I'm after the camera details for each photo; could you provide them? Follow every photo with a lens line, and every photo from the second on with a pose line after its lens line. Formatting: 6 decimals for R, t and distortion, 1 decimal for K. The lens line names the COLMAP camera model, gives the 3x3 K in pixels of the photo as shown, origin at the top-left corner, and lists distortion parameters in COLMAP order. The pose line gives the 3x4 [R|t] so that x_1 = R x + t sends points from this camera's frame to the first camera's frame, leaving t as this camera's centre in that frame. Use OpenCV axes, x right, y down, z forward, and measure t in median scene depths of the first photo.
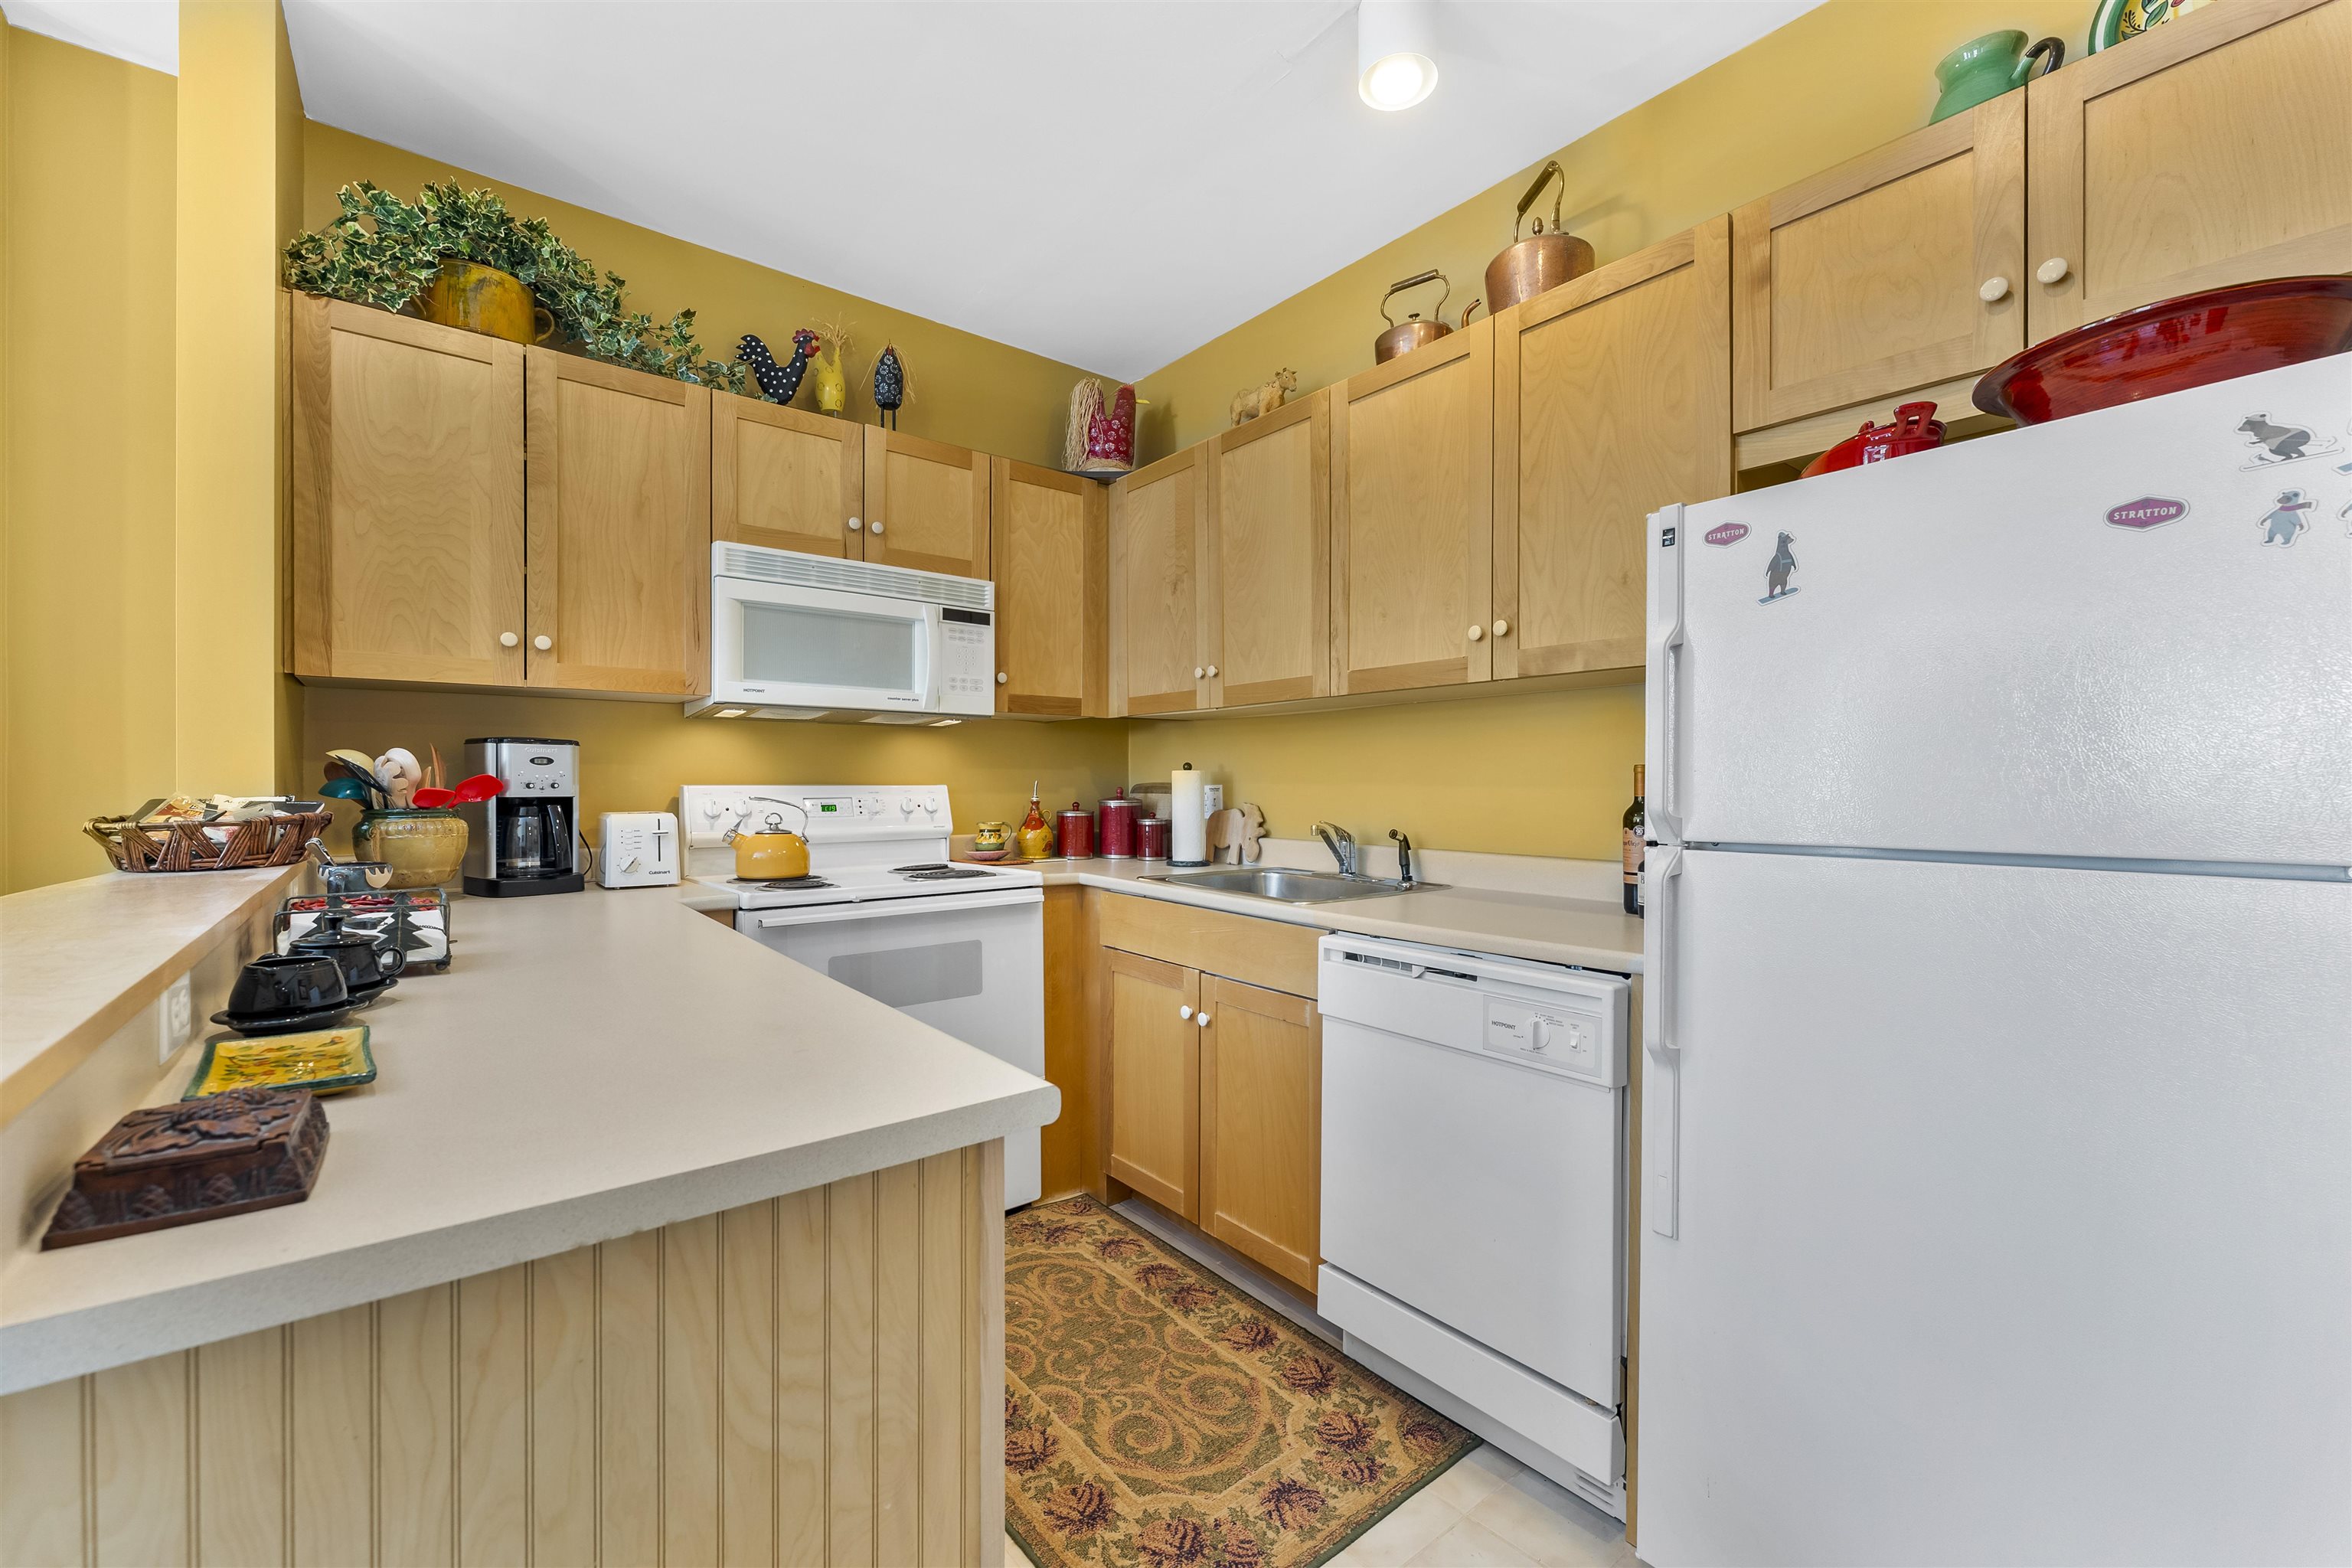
lens RADIAL K [[954.3, 0, 1178.0], [0, 954.3, 787.4], [0, 0, 1]] dist [-0.005737, 0.001858]
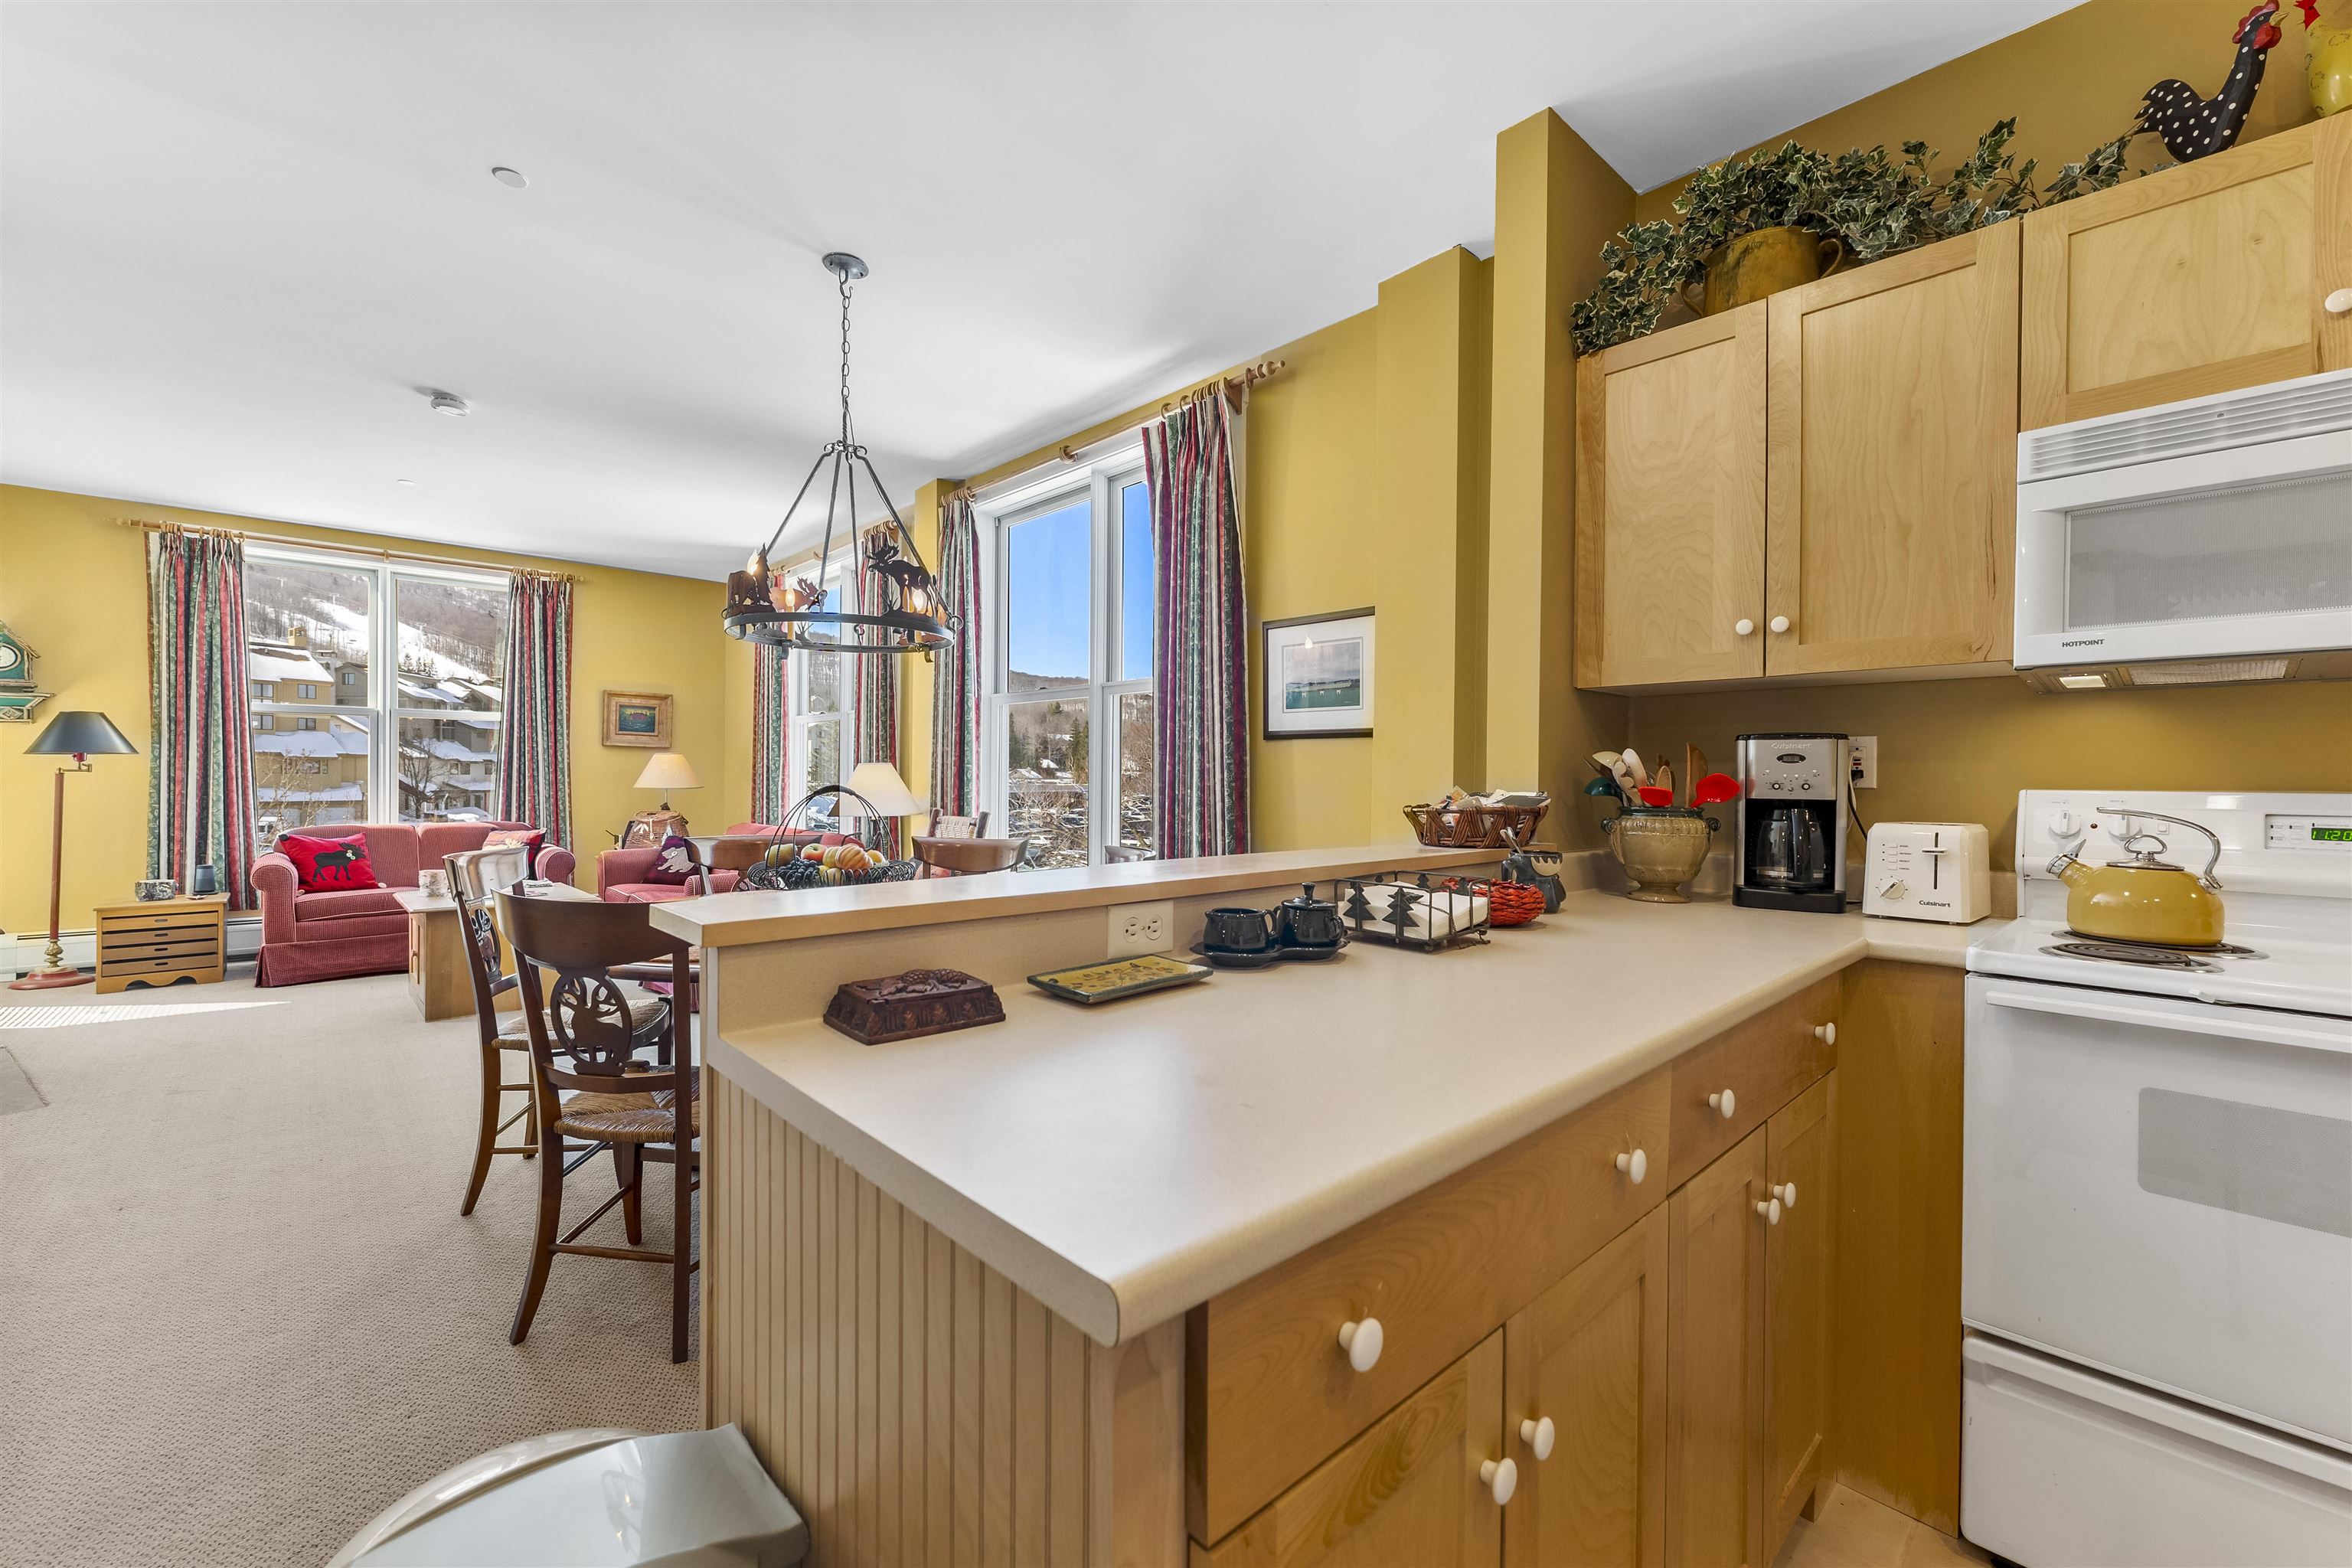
lens RADIAL K [[954.3, 0, 1182.9], [0, 954.3, 788.2], [0, 0, 1]] dist [-0.005737, 0.001858]
pose [[0.070896, 0.009427, -0.997439, 0.170525], [-0.016383, 0.999831, 0.008285, 0.001606], [0.997349, 0.015753, 0.071039, 0.375342]]
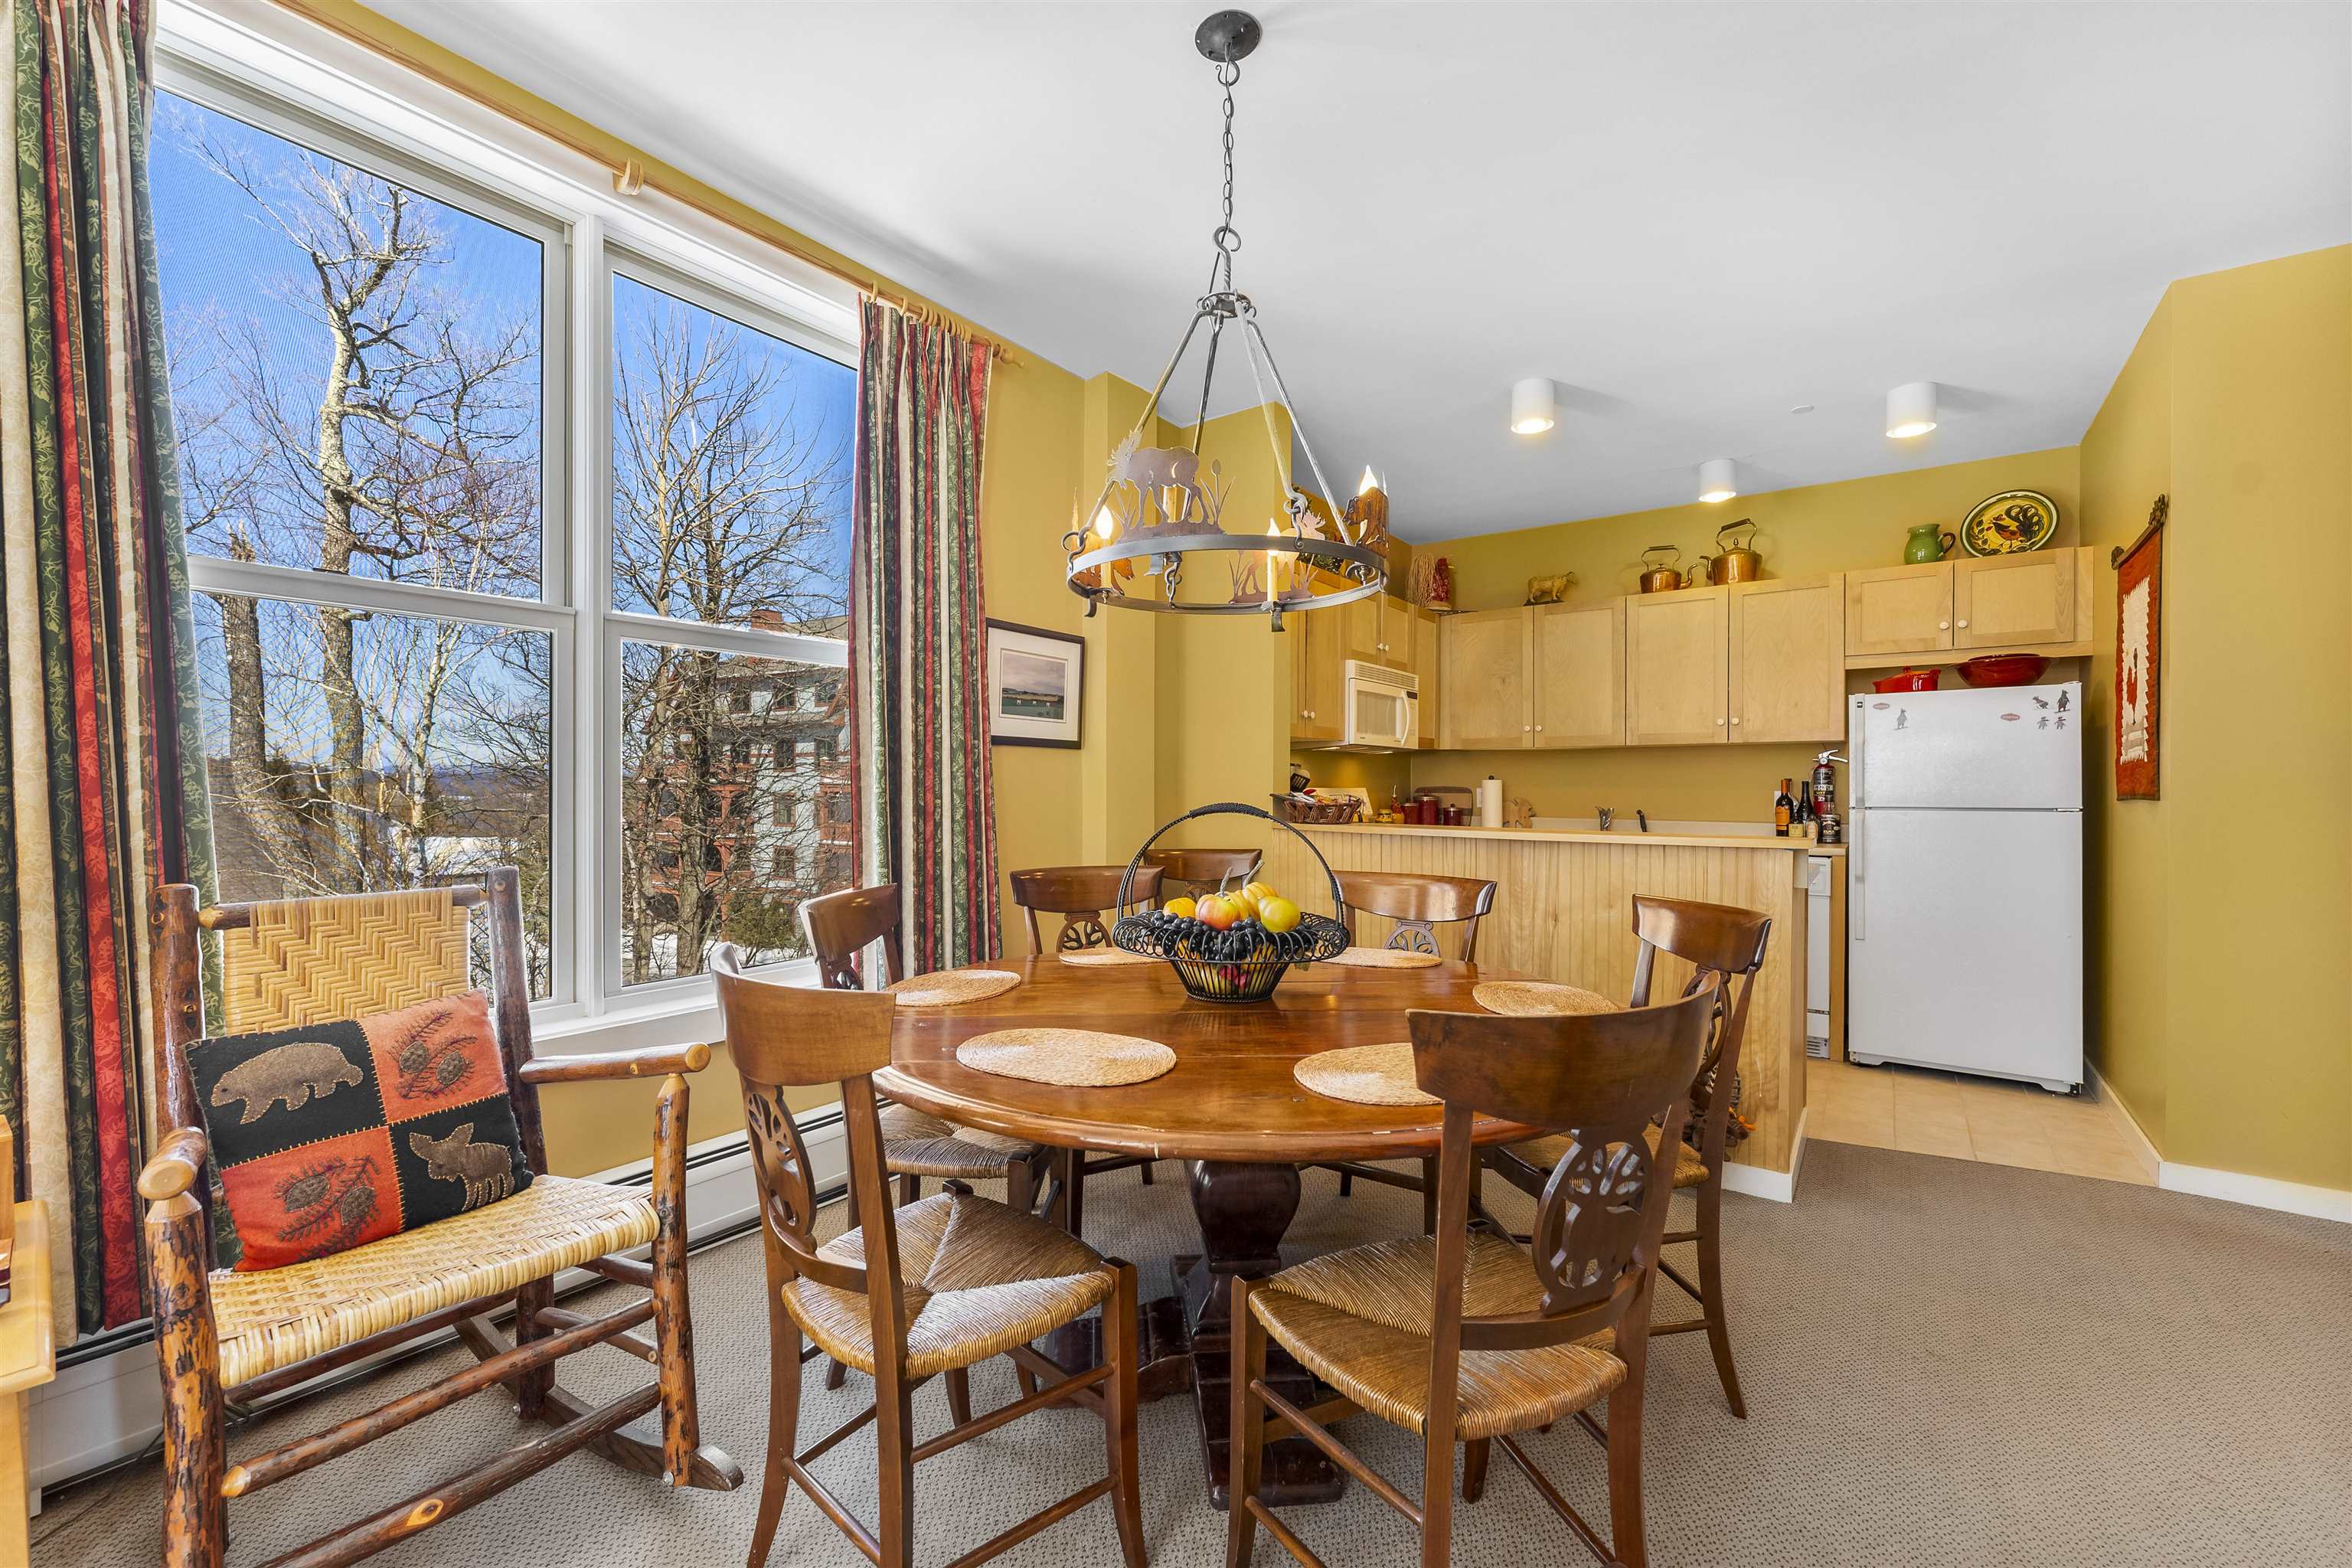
lens RADIAL K [[954.3, 0, 1173.9], [0, 954.3, 791.9], [0, 0, 1]] dist [-0.005737, 0.001858]
pose [[0.968985, 0.001365, 0.247116, -1.383167], [-0.001884, 0.999996, 0.001862, 0.003636], [-0.247113, -0.002270, 0.968984, -0.812744]]
